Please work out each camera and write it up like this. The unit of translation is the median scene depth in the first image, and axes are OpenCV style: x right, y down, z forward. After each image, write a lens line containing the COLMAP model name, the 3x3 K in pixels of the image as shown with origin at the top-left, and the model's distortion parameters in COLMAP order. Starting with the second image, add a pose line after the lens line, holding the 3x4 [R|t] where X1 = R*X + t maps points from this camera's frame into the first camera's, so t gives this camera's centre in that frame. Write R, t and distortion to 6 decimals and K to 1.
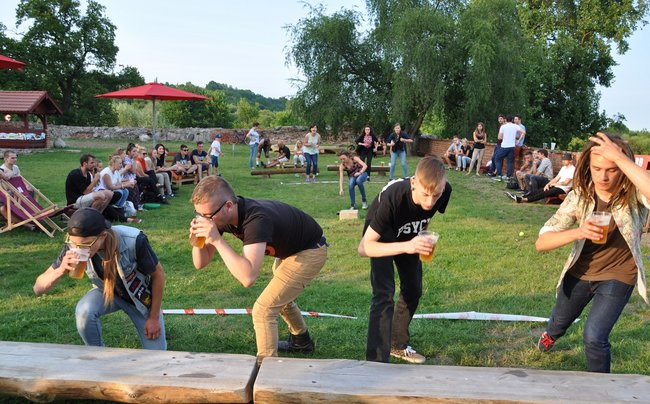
lens RADIAL K [[571.4, 0, 325.0], [0, 571.4, 202.0], [0, 0, 1]] dist [-0.061521, 0.003309]
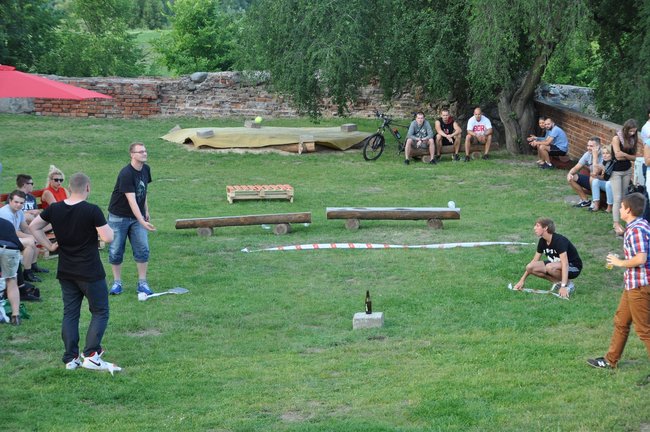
lens RADIAL K [[1718.3, 0, 325.0], [0, 1718.3, 216.0], [0, 0, 1]] dist [0.546266, 0.016823]
pose [[0.999888, -0.009688, 0.011439, -0.009022], [0.009759, 0.999933, -0.006160, -0.028857], [-0.011378, 0.006271, 0.999916, -0.315682]]
